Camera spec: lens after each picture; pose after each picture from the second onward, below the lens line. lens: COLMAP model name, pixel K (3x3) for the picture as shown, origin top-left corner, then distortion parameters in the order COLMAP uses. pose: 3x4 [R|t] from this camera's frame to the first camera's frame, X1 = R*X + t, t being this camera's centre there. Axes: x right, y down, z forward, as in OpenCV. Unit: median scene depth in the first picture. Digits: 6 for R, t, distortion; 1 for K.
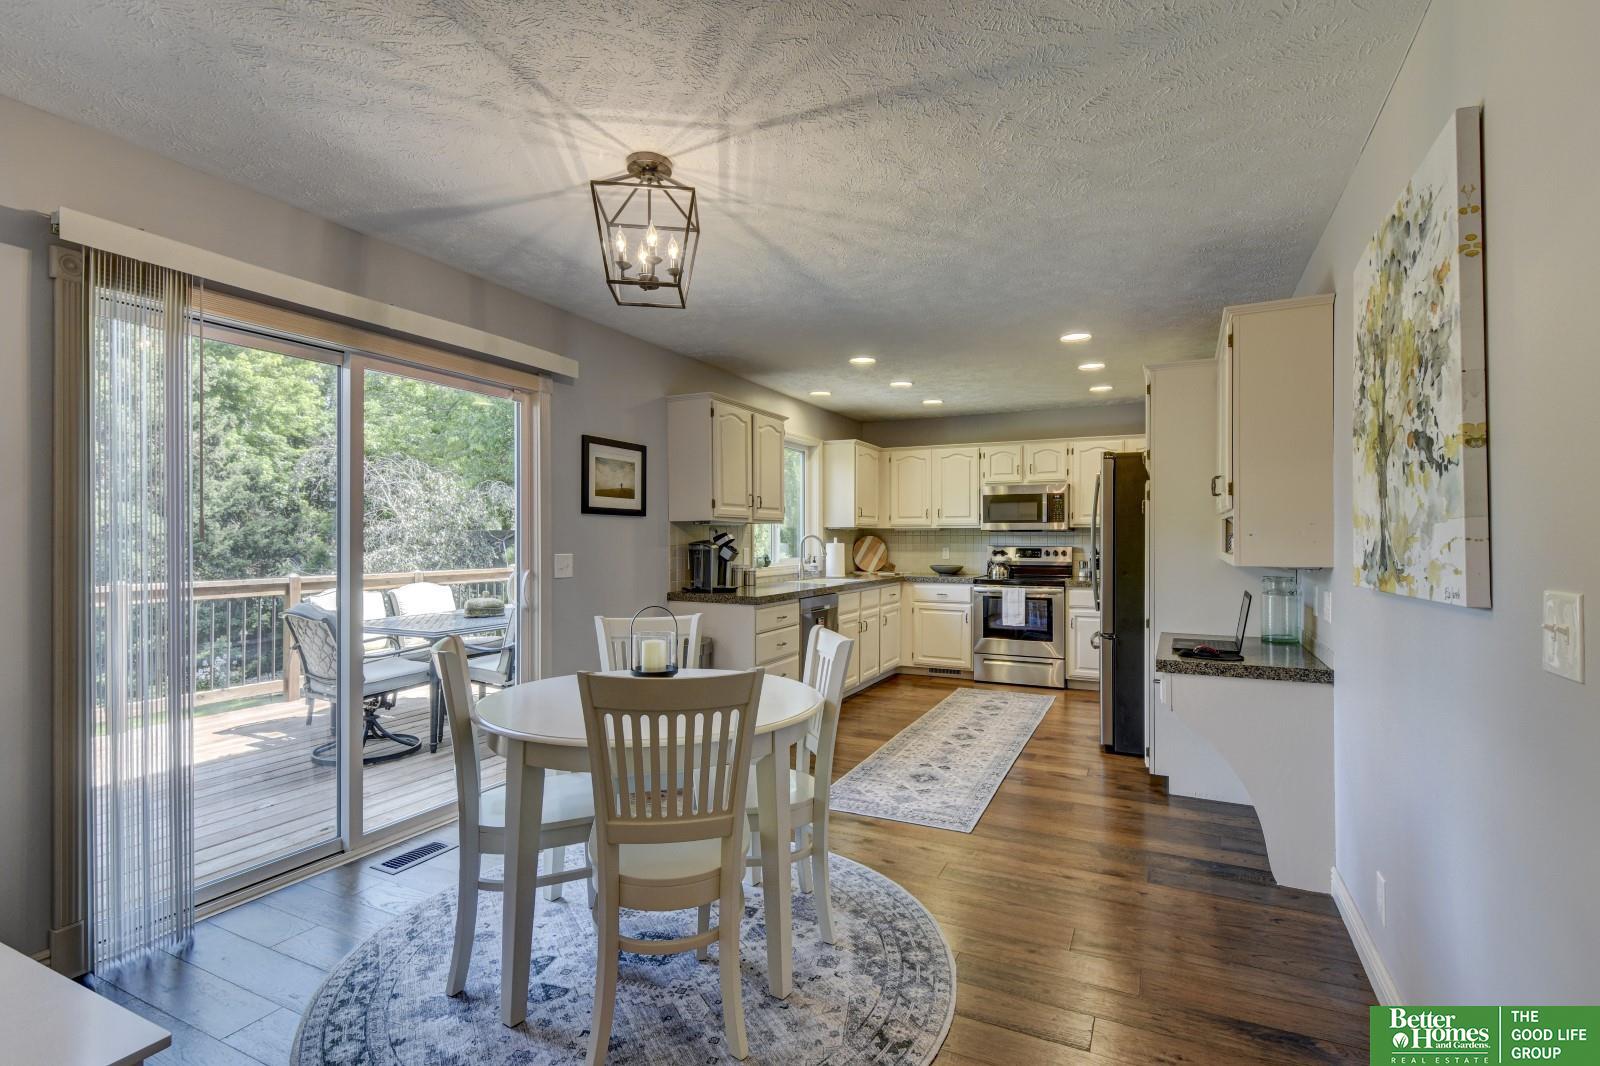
lens RADIAL K [[746.6, 0, 804.1], [0, 746.6, 538.3], [0, 0, 1]] dist [0.000781, -0.000039]
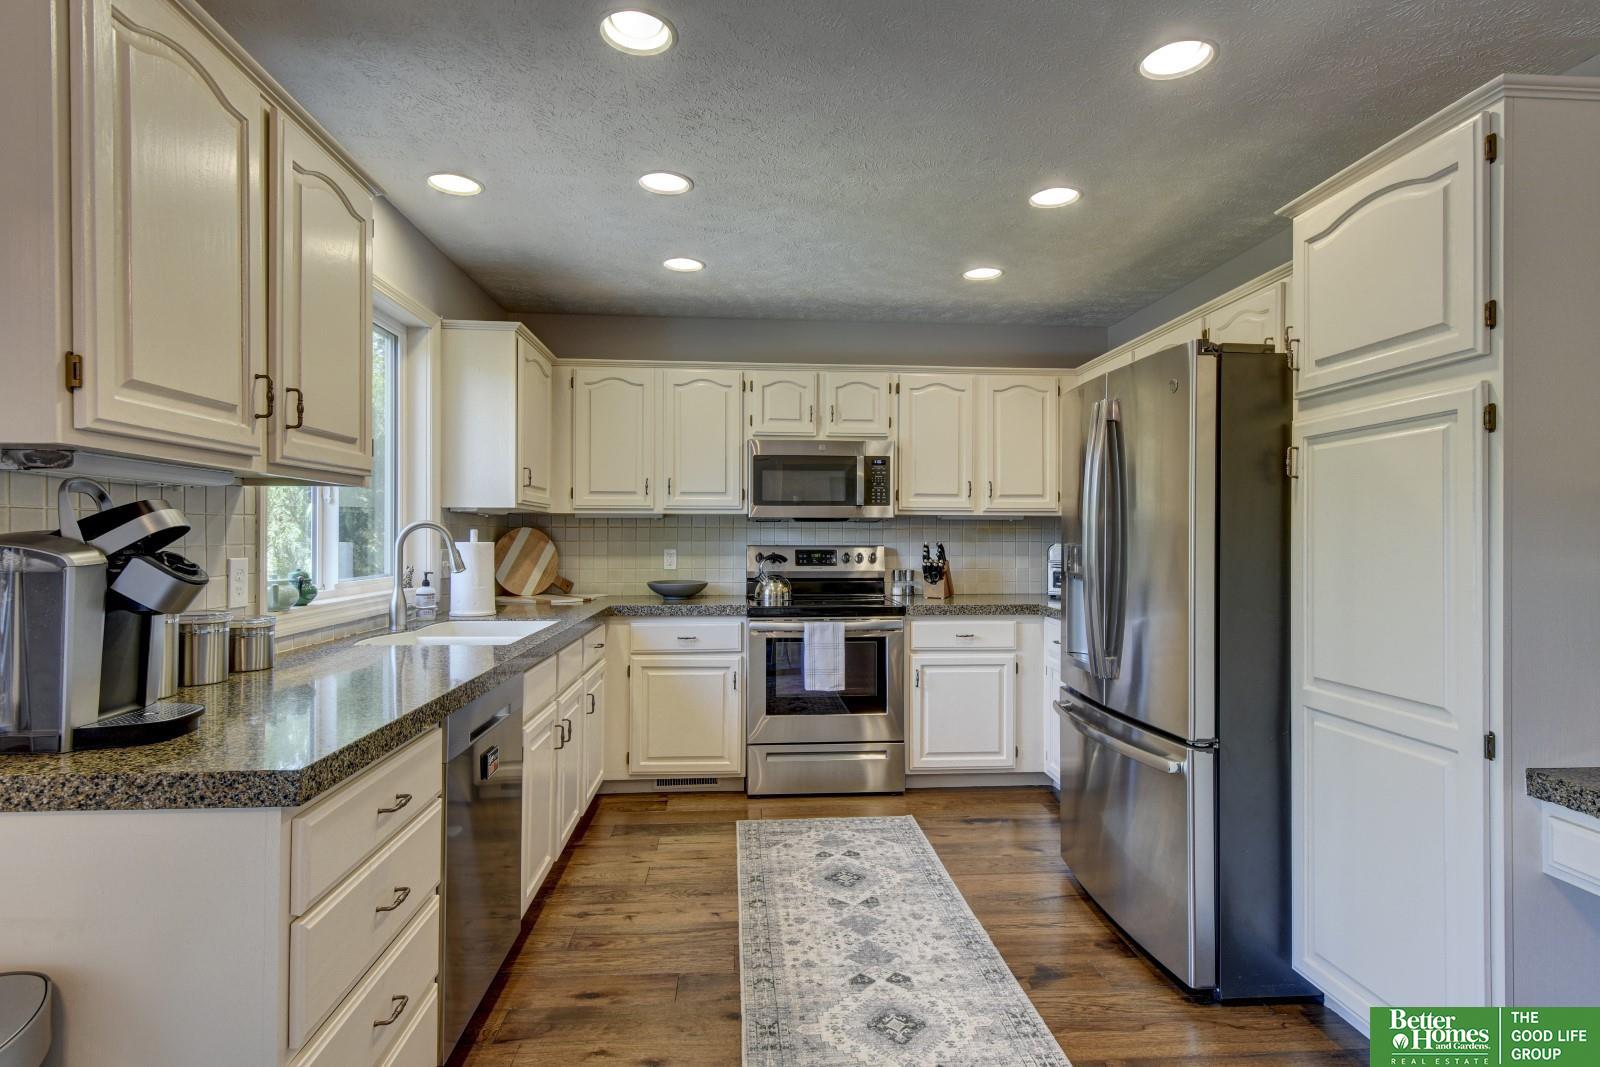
lens RADIAL K [[806.6, 0, 798.0], [0, 806.6, 527.5], [0, 0, 1]] dist [-0.000397, -0.001513]
pose [[0.860481, 0.007406, 0.509429, -0.038794], [-0.002174, 0.999939, -0.010866, 0.002737], [-0.509478, 0.008243, 0.860444, 0.472629]]
